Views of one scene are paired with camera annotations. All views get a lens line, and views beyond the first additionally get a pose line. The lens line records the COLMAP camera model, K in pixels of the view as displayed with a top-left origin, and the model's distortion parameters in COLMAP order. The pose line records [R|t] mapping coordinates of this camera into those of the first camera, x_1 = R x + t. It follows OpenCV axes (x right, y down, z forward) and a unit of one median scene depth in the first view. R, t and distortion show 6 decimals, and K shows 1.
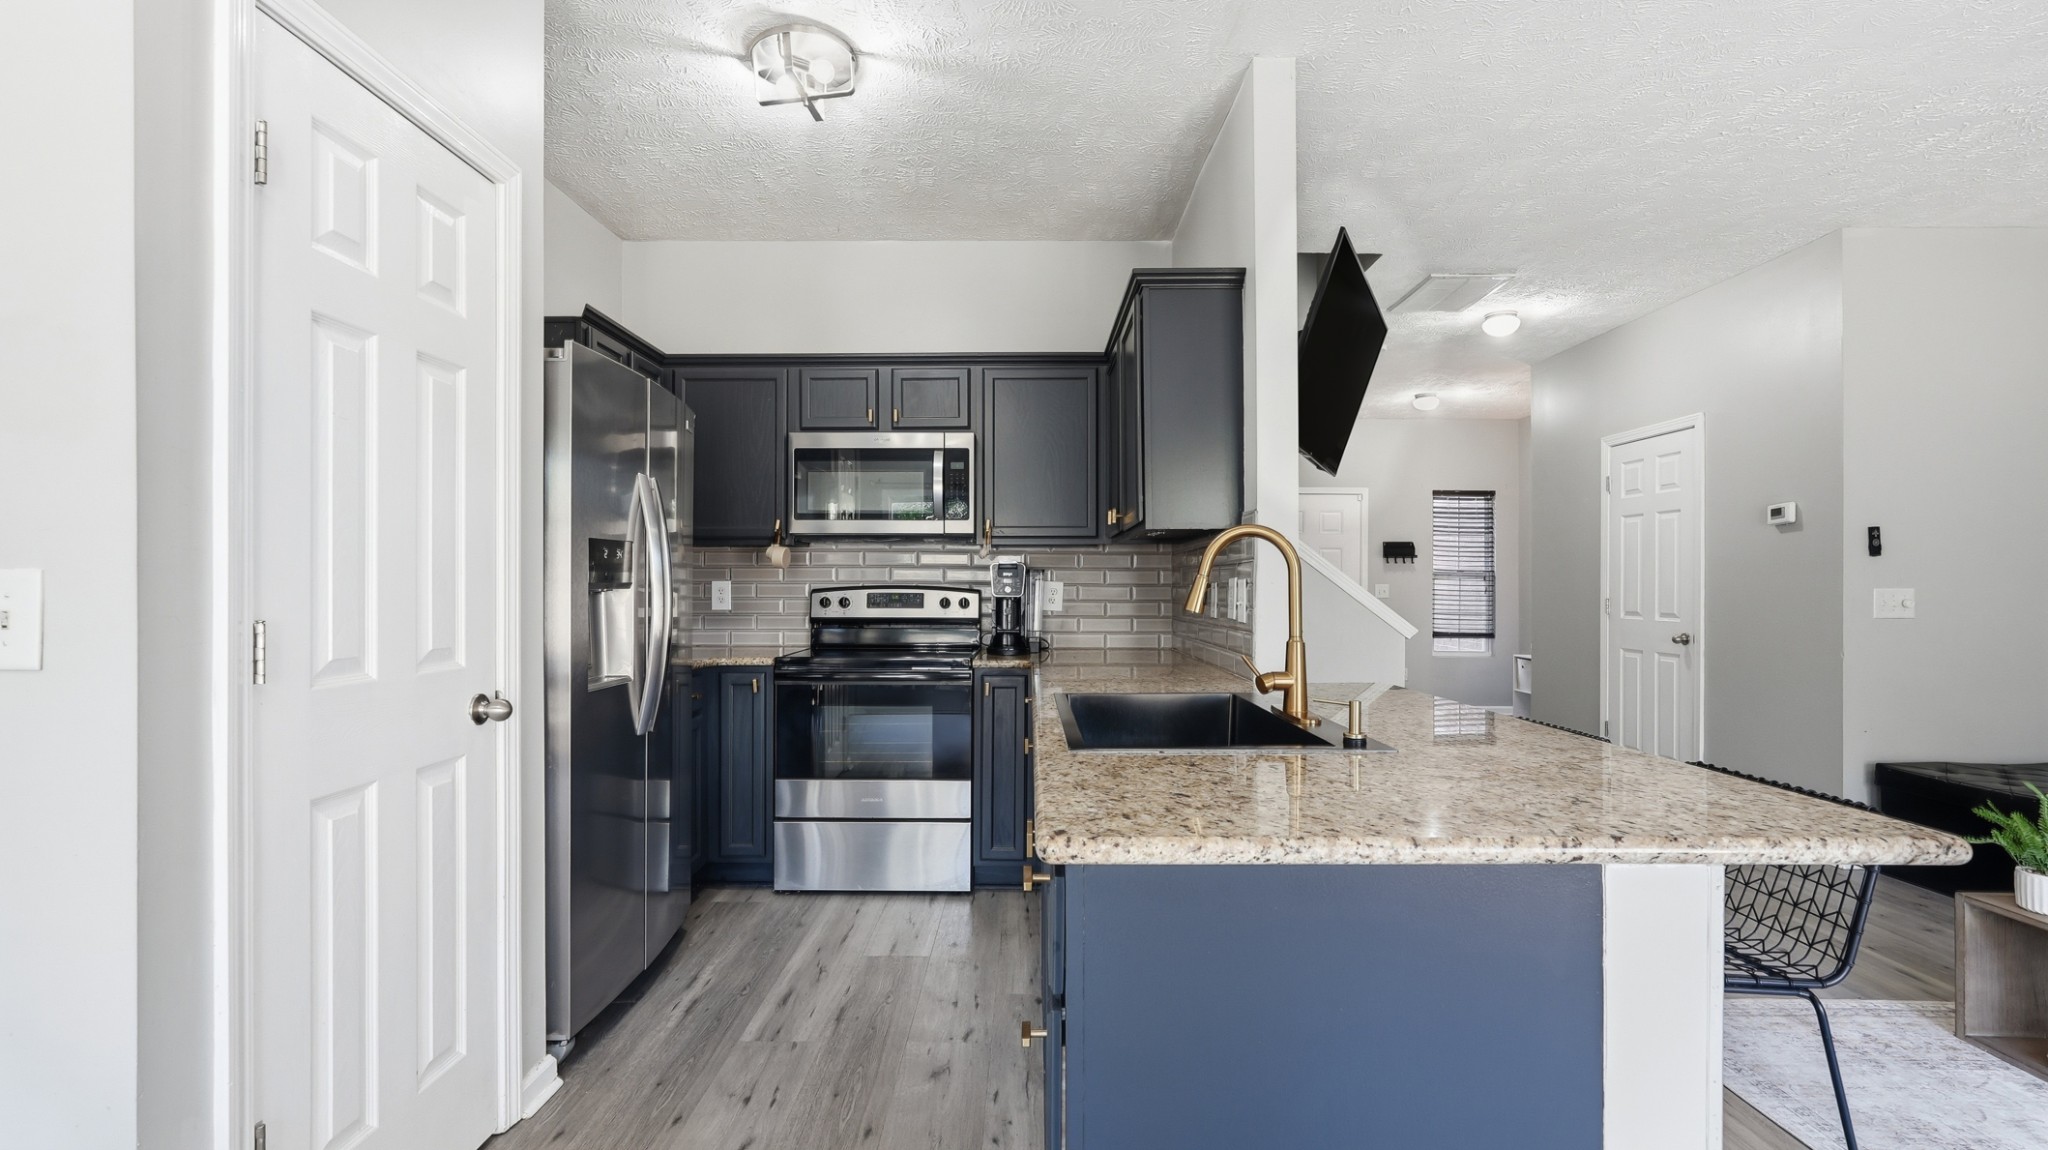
lens RADIAL K [[904.8, 0, 1024.7], [0, 904.8, 576.5], [0, 0, 1]] dist [-0.015380, 0.005219]
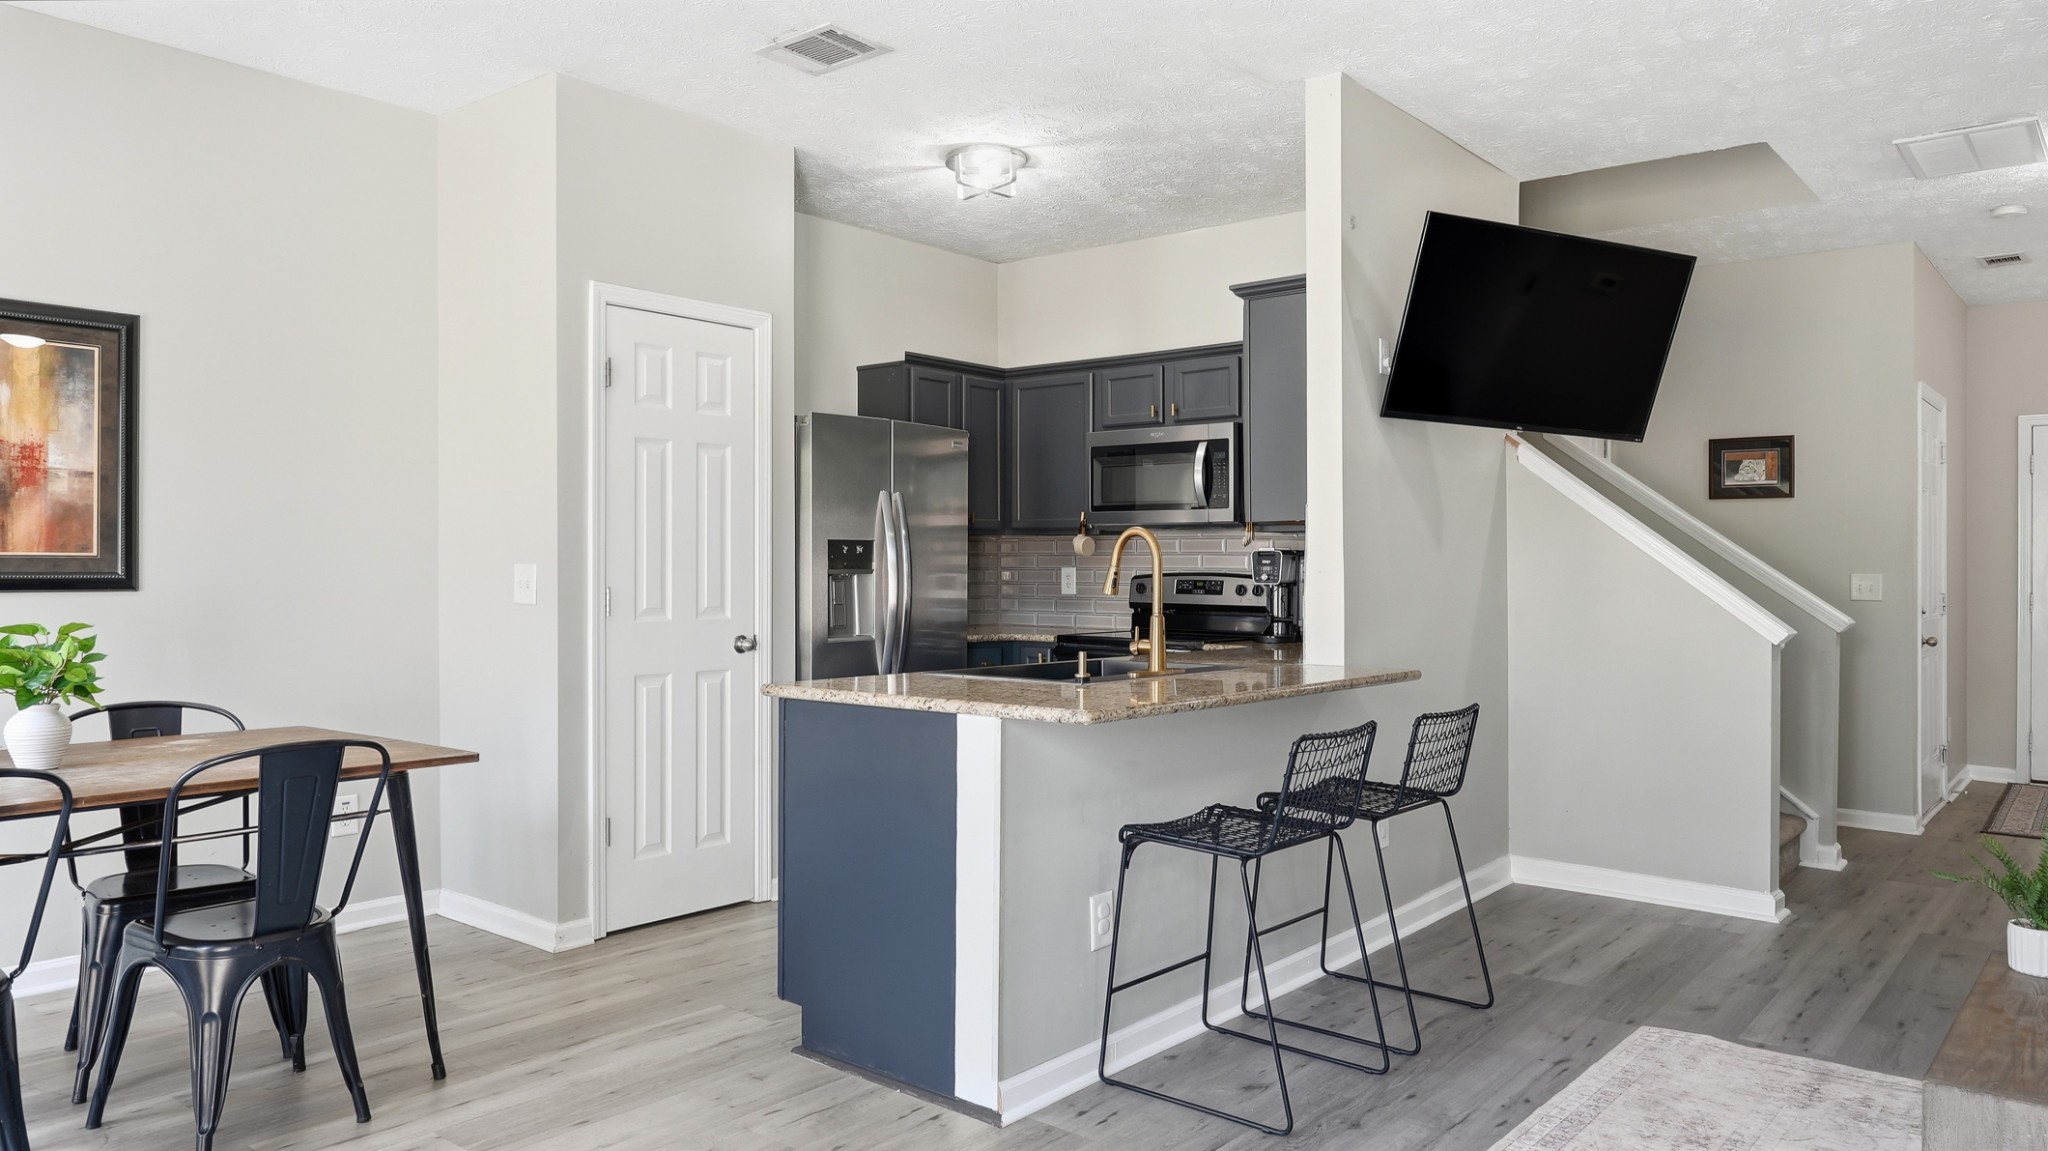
lens RADIAL K [[1386.9, 0, 1035.4], [0, 1386.9, 564.3], [0, 0, 1]] dist [0.000258, -0.005653]
pose [[0.779232, 0.000653, -0.626736, 0.702375], [0.002548, 0.999988, 0.004210, -0.006309], [0.626731, -0.004877, 0.779221, -0.331023]]
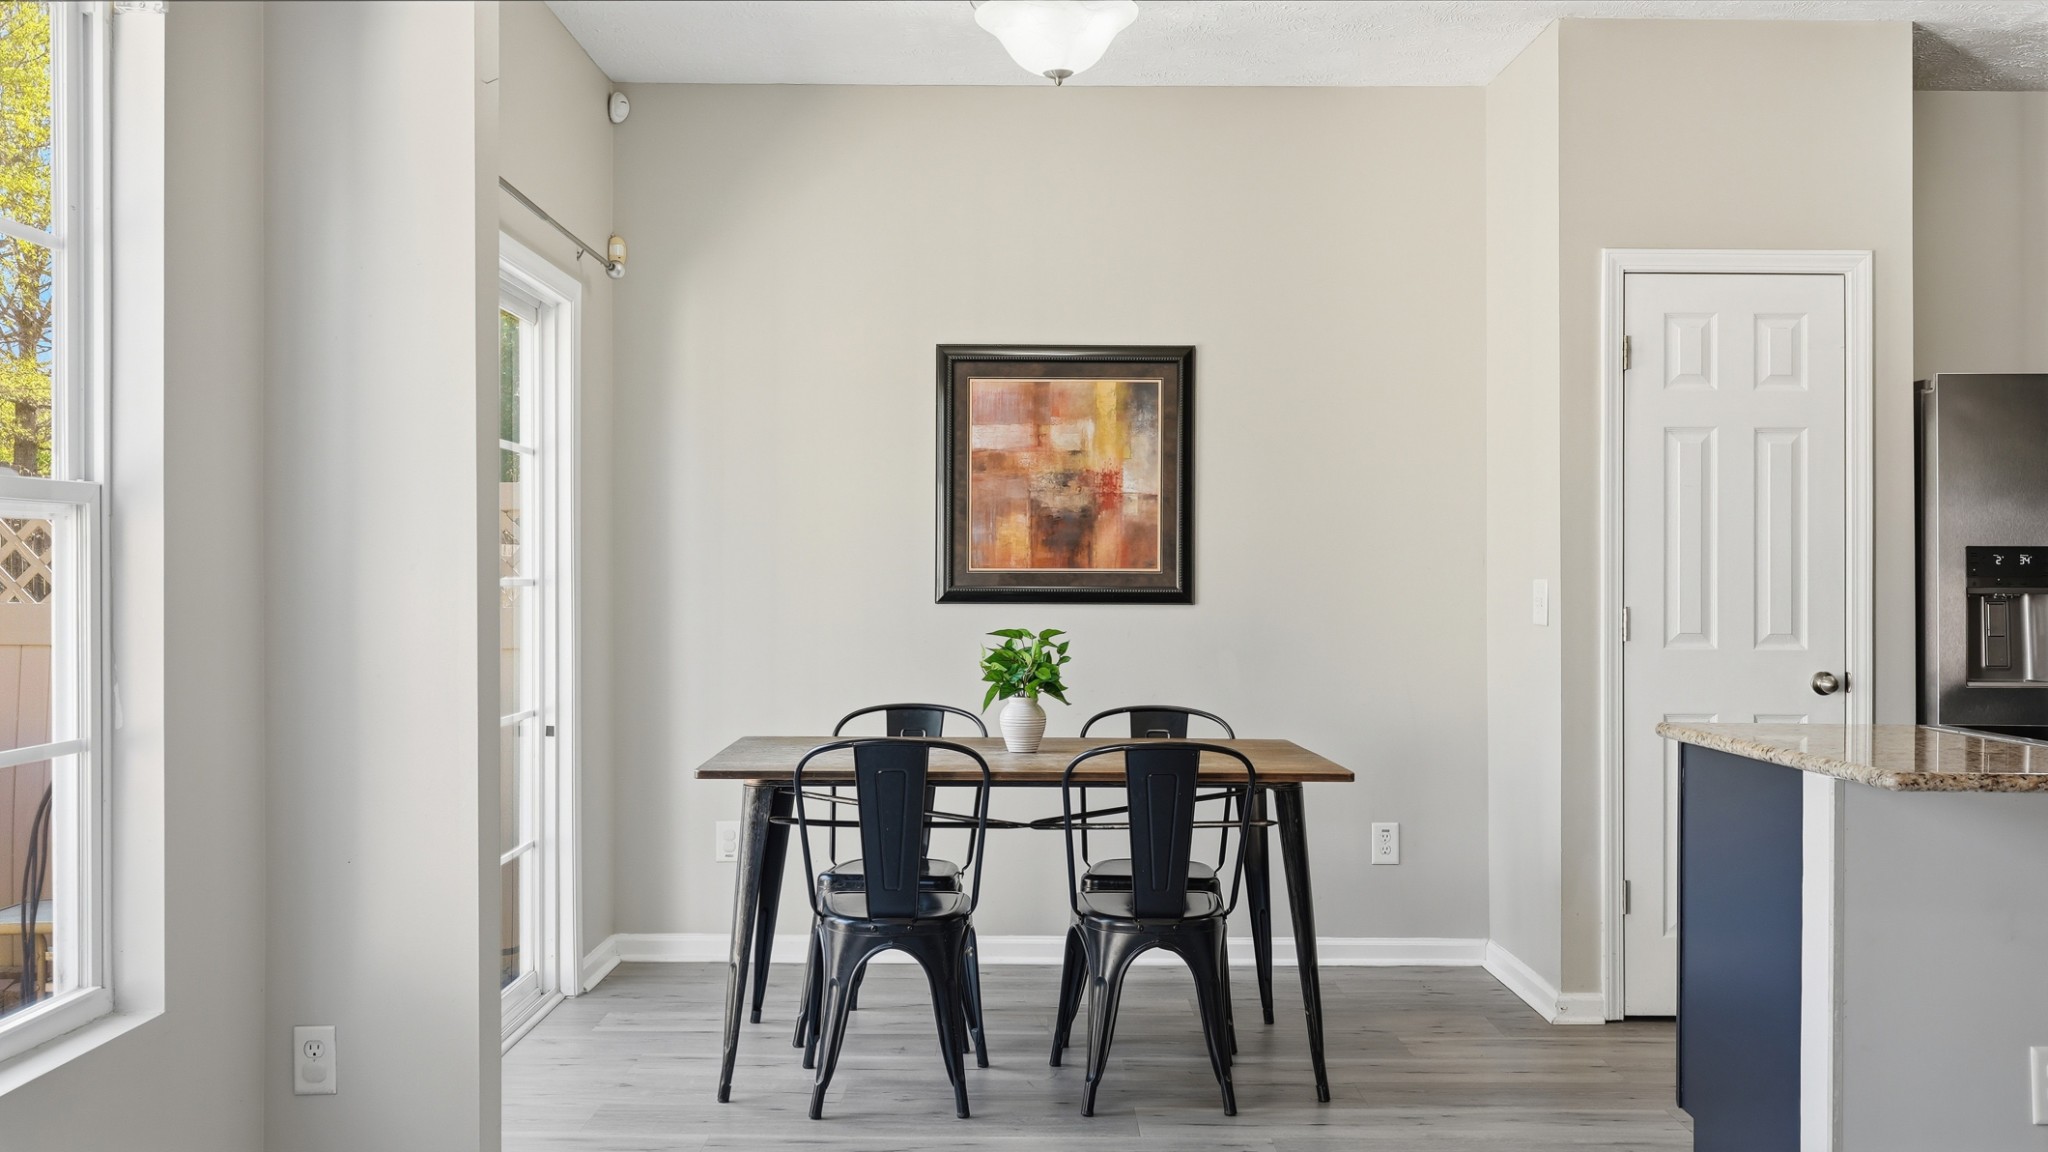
lens RADIAL K [[1843.3, 0, 999.3], [0, 1843.3, 559.7], [0, 0, 1]] dist [-0.010440, 0.013006]
pose [[0.002581, -0.011868, -0.999926, 0.995741], [0.003235, 0.999924, -0.011860, -0.002662], [0.999991, -0.003204, 0.002619, -0.101313]]
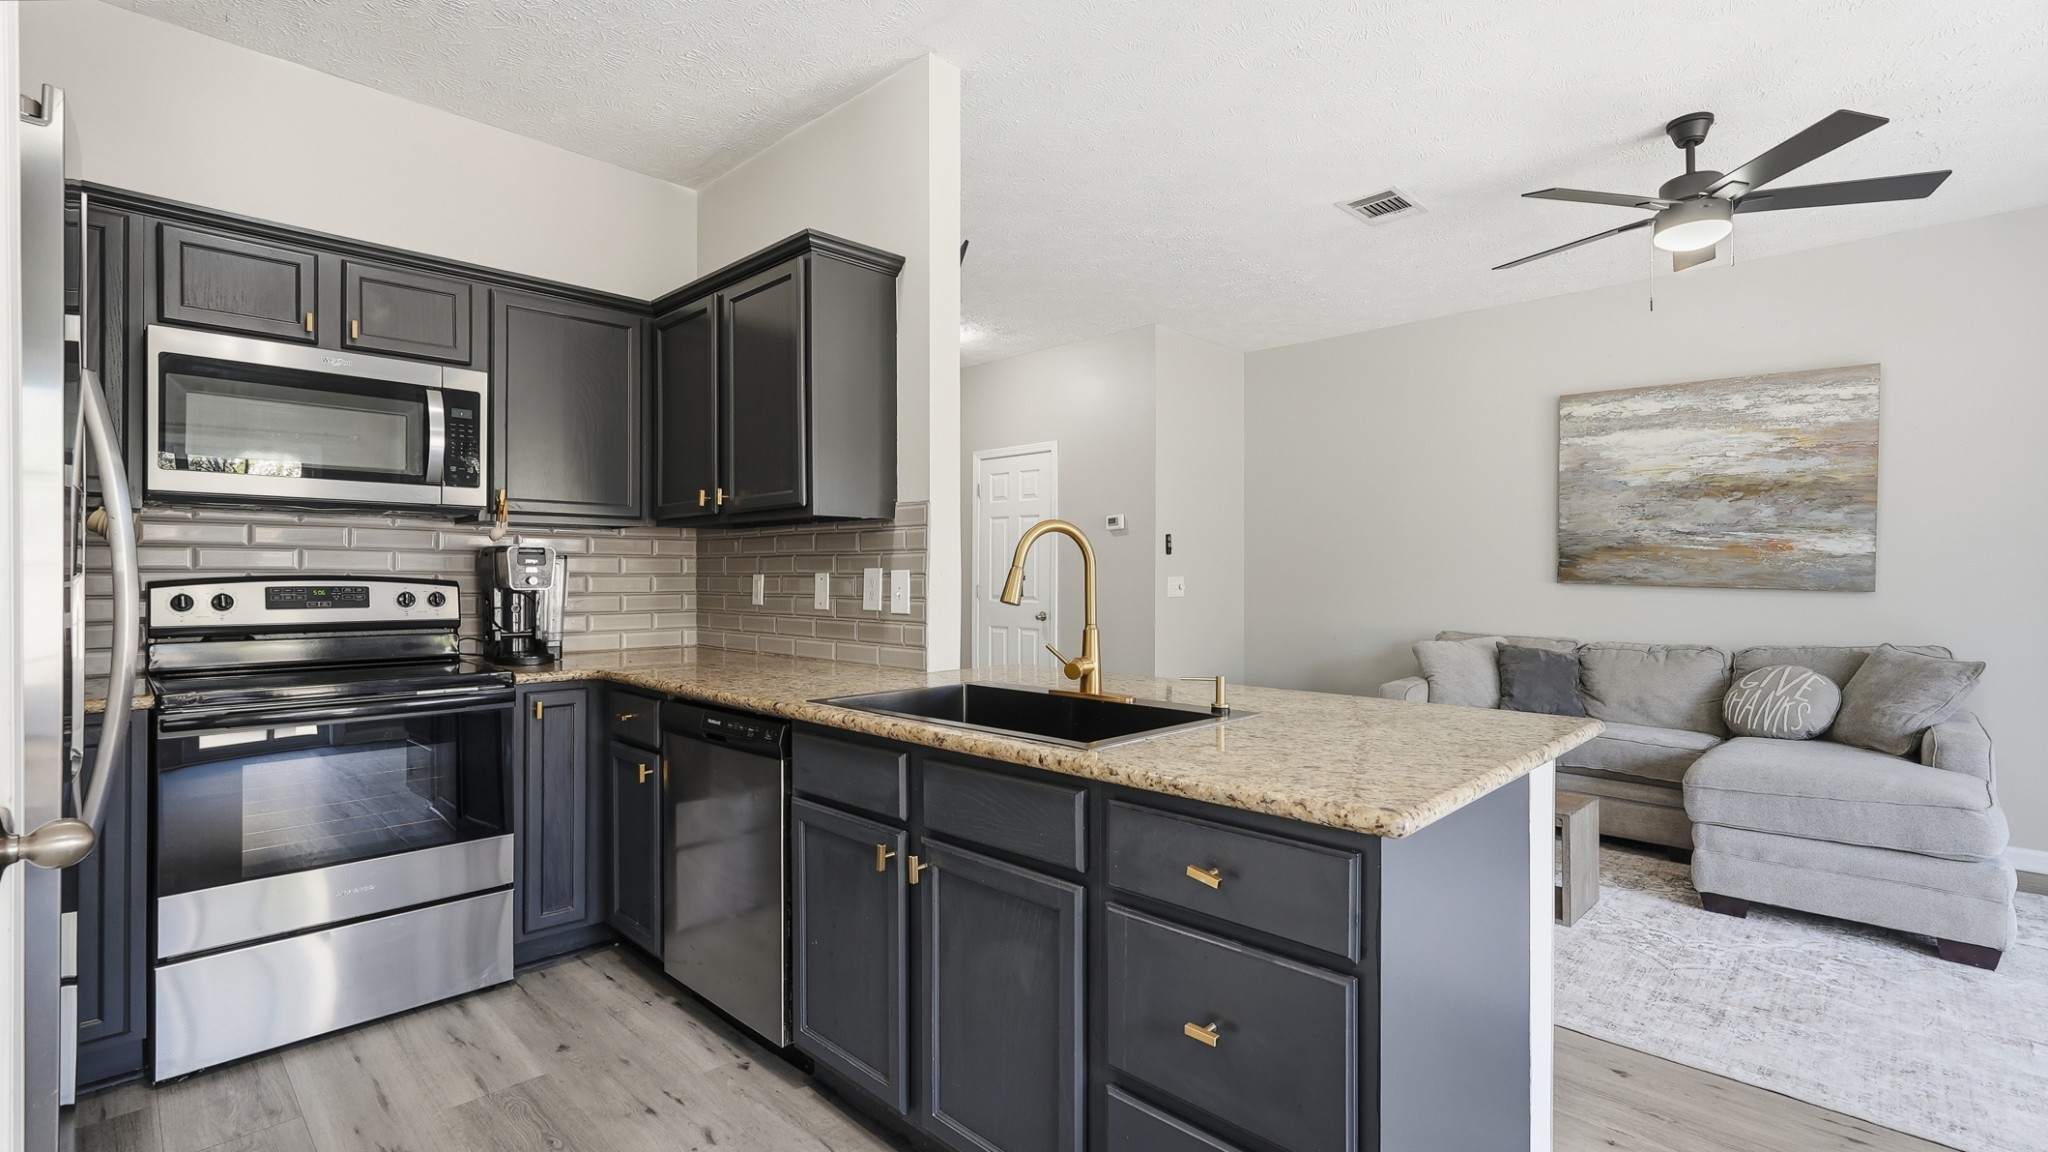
lens RADIAL K [[904.8, 0, 1029.5], [0, 904.8, 570.1], [0, 0, 1]] dist [-0.015380, 0.005219]
pose [[0.691724, 0.002691, 0.722157, -0.268068], [-0.008636, 0.999952, 0.004546, -0.002104], [-0.722110, -0.009381, 0.691715, 0.147004]]
